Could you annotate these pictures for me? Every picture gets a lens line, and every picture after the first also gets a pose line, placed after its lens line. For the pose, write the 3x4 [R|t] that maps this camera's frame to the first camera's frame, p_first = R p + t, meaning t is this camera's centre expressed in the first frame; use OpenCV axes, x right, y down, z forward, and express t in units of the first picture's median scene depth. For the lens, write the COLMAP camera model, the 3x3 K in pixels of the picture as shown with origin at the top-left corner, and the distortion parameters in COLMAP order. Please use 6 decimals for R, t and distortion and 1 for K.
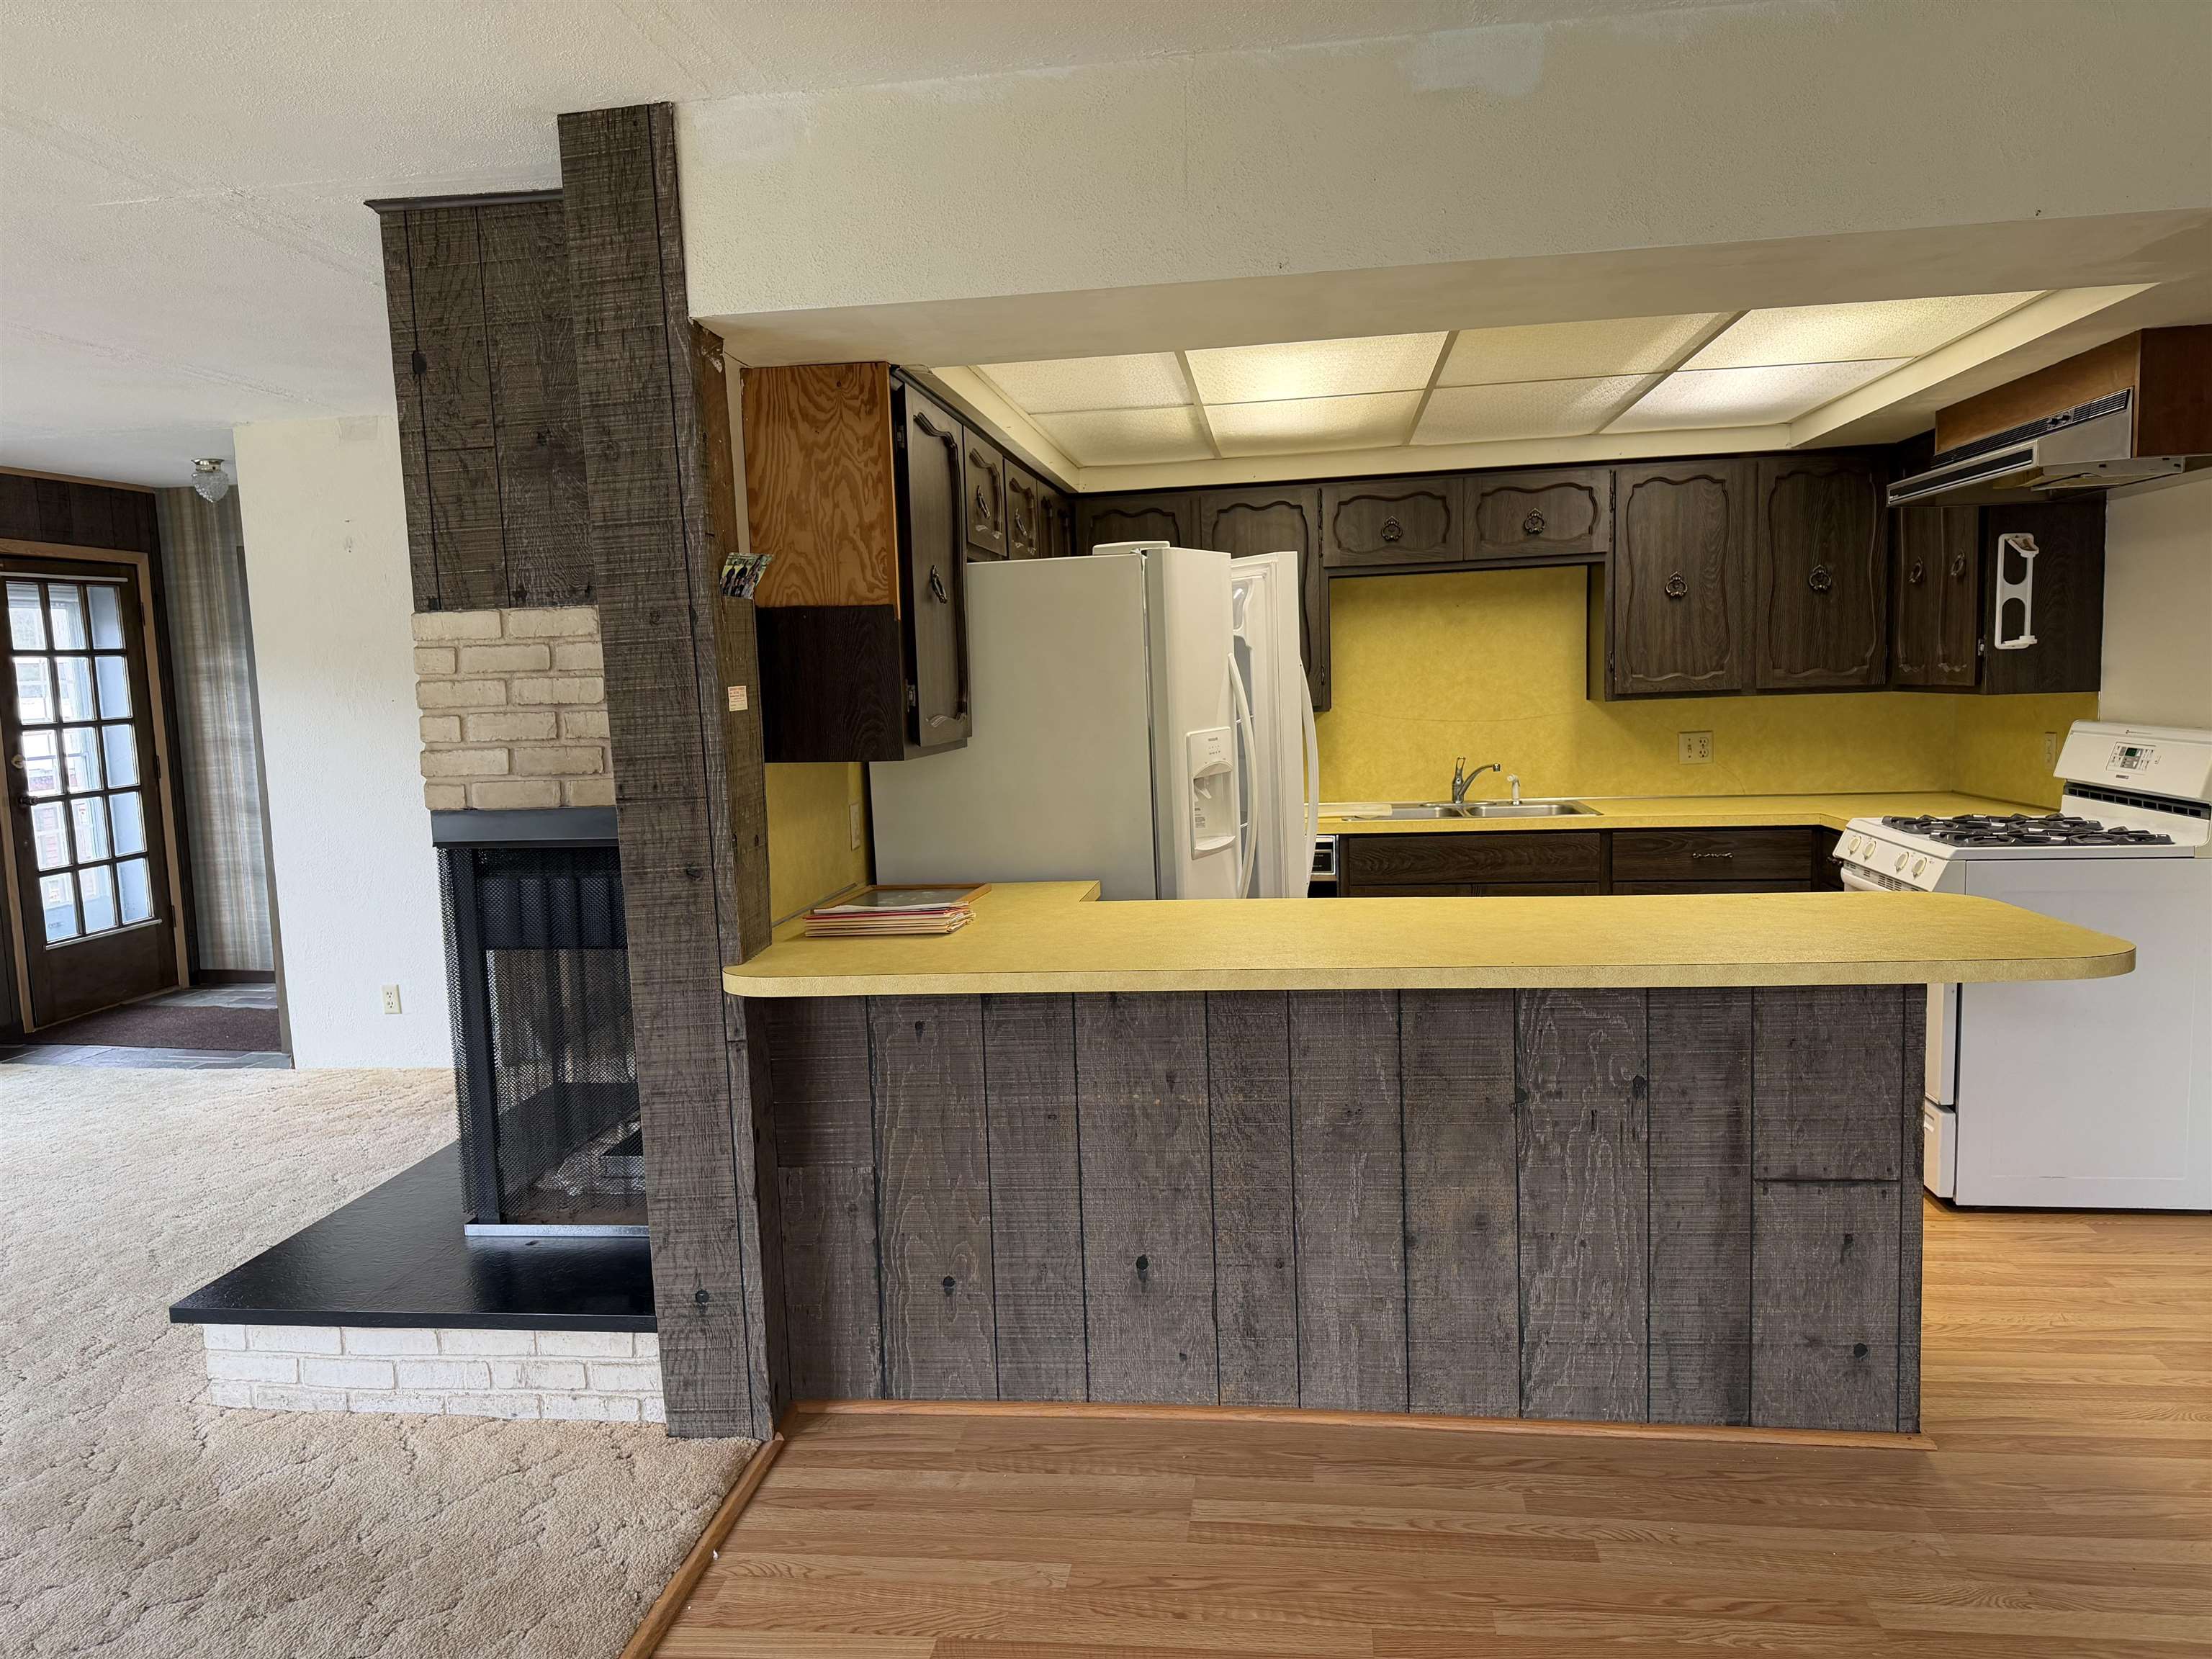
lens RADIAL K [[1546.3, 0, 1086.9], [0, 1546.3, 834.0], [0, 0, 1]] dist [0.068548, -0.078396]
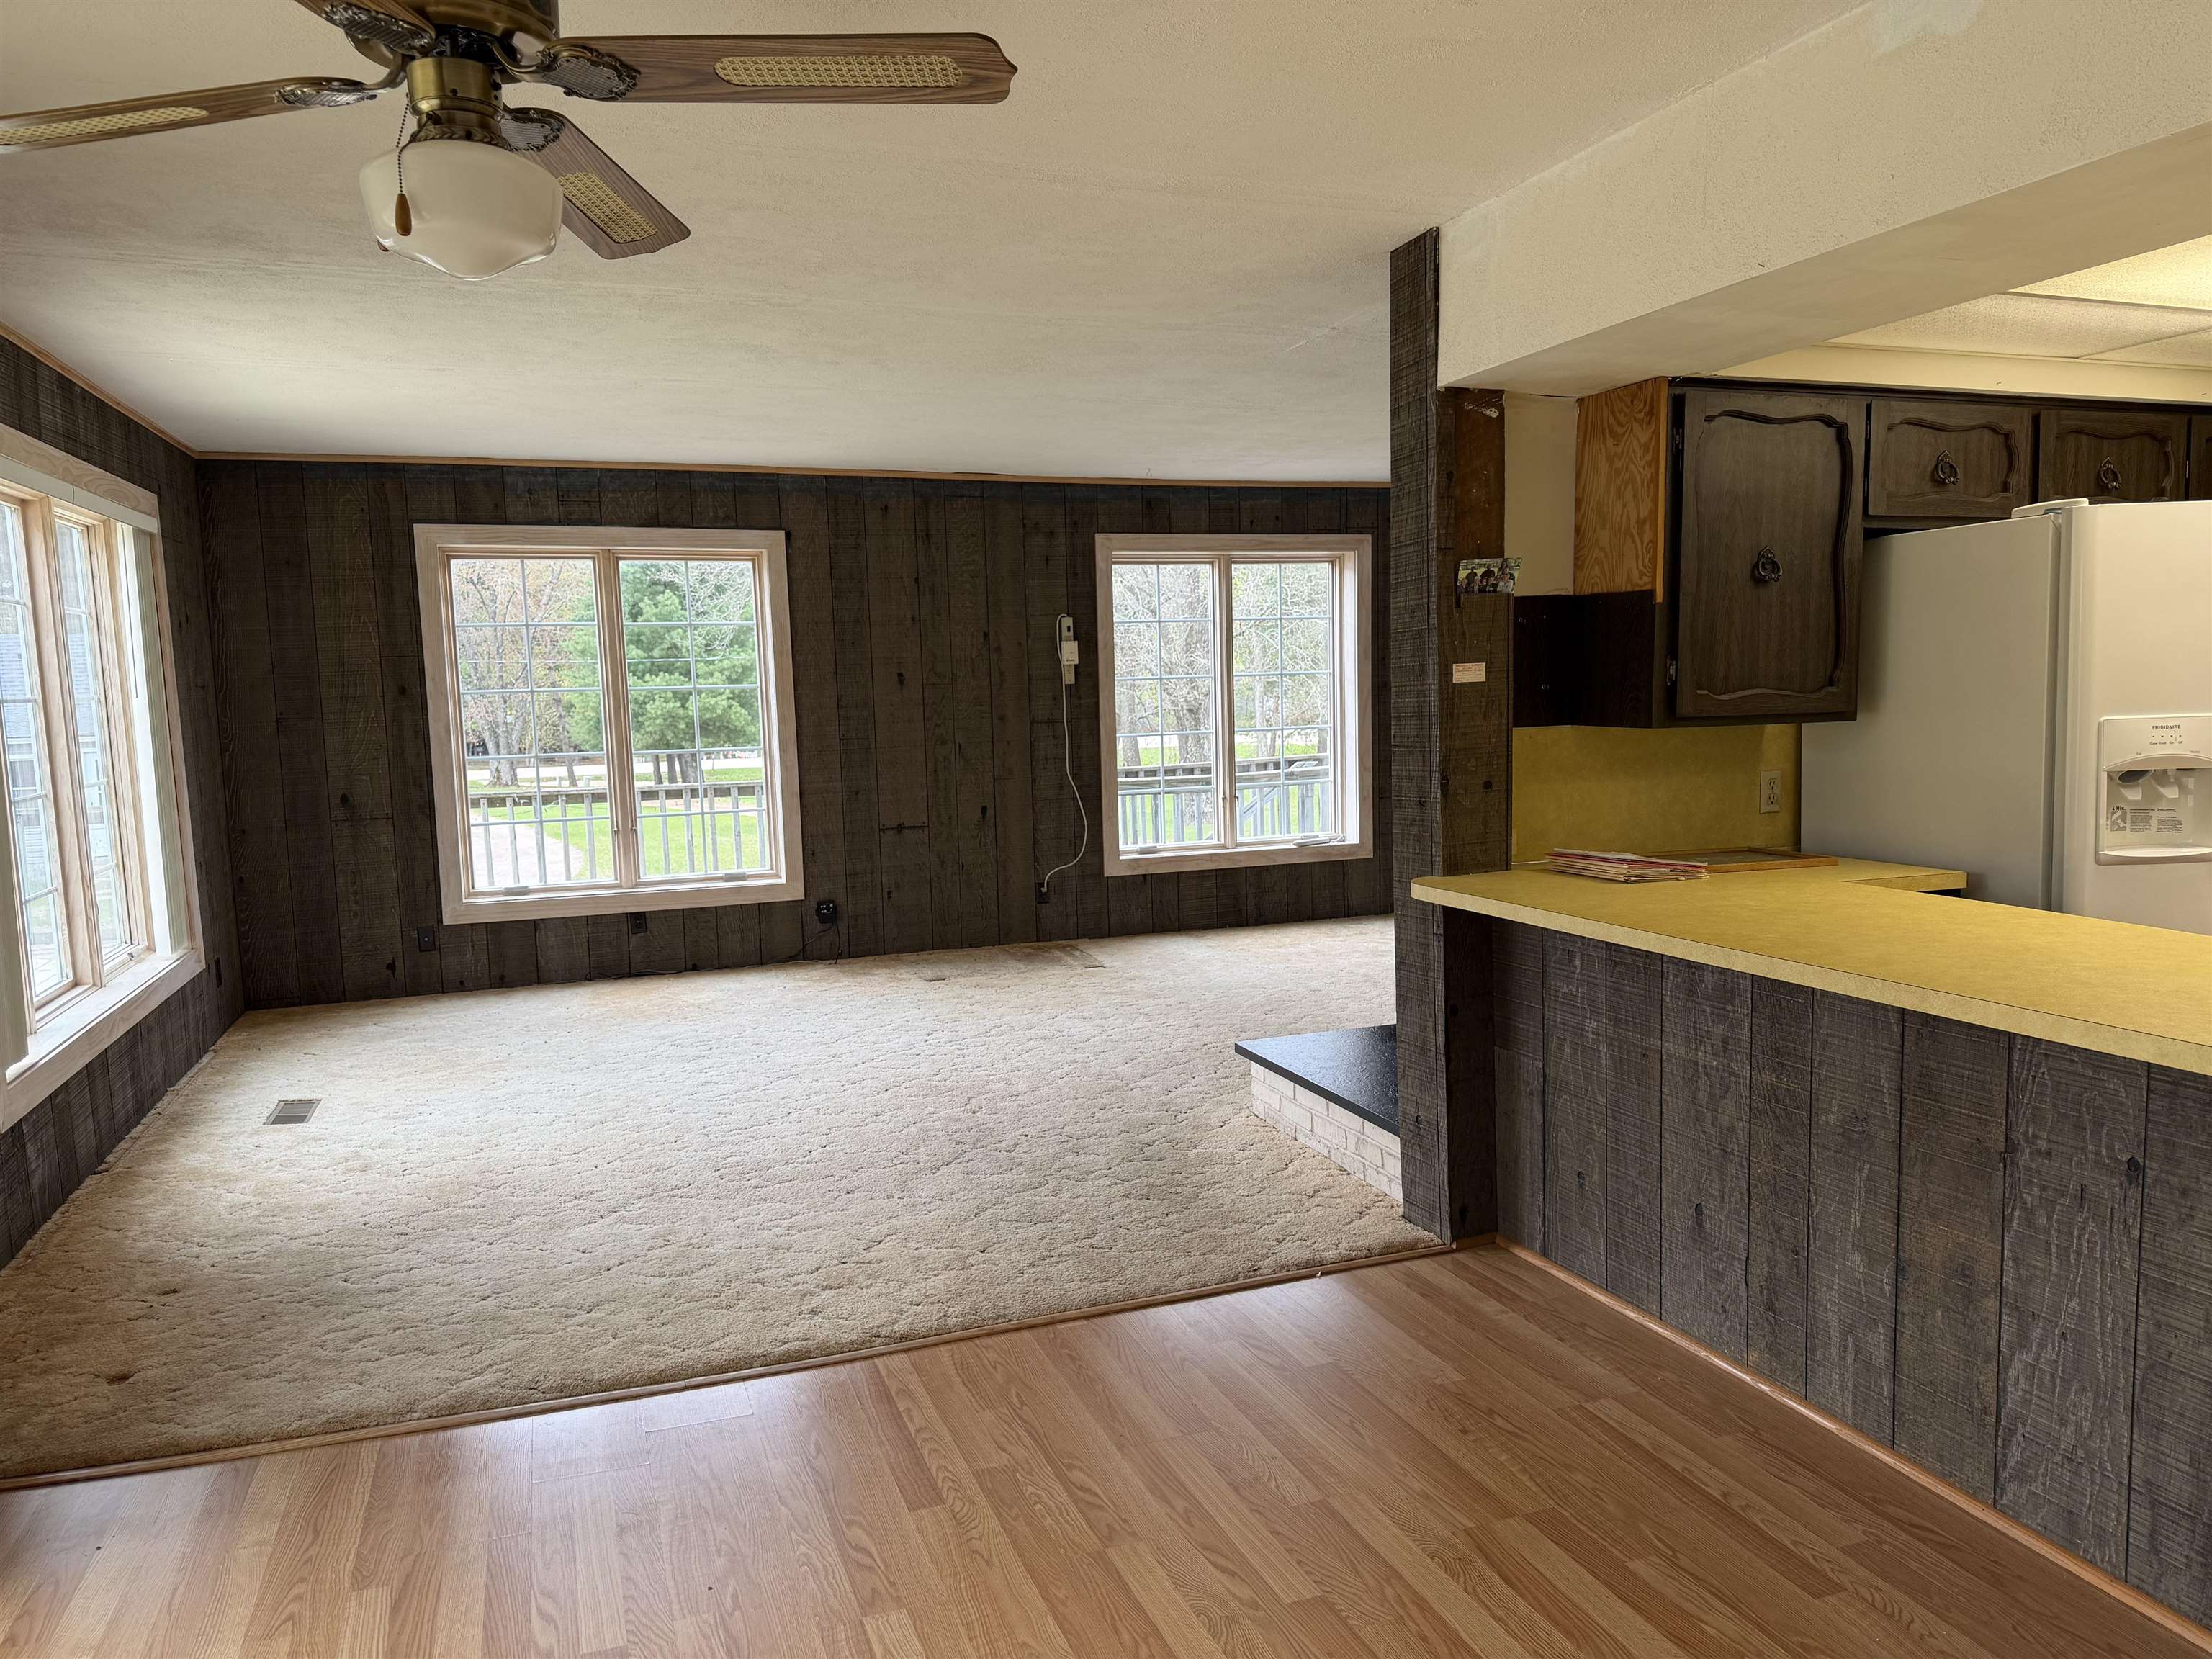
lens RADIAL K [[1546.3, 0, 1118.7], [0, 1546.3, 842.3], [0, 0, 1]] dist [0.068548, -0.078396]
pose [[0.472499, 0.116874, -0.873547, 0.733593], [-0.086062, 0.992550, 0.086245, -0.031569], [0.877119, 0.034428, 0.479038, 0.122043]]
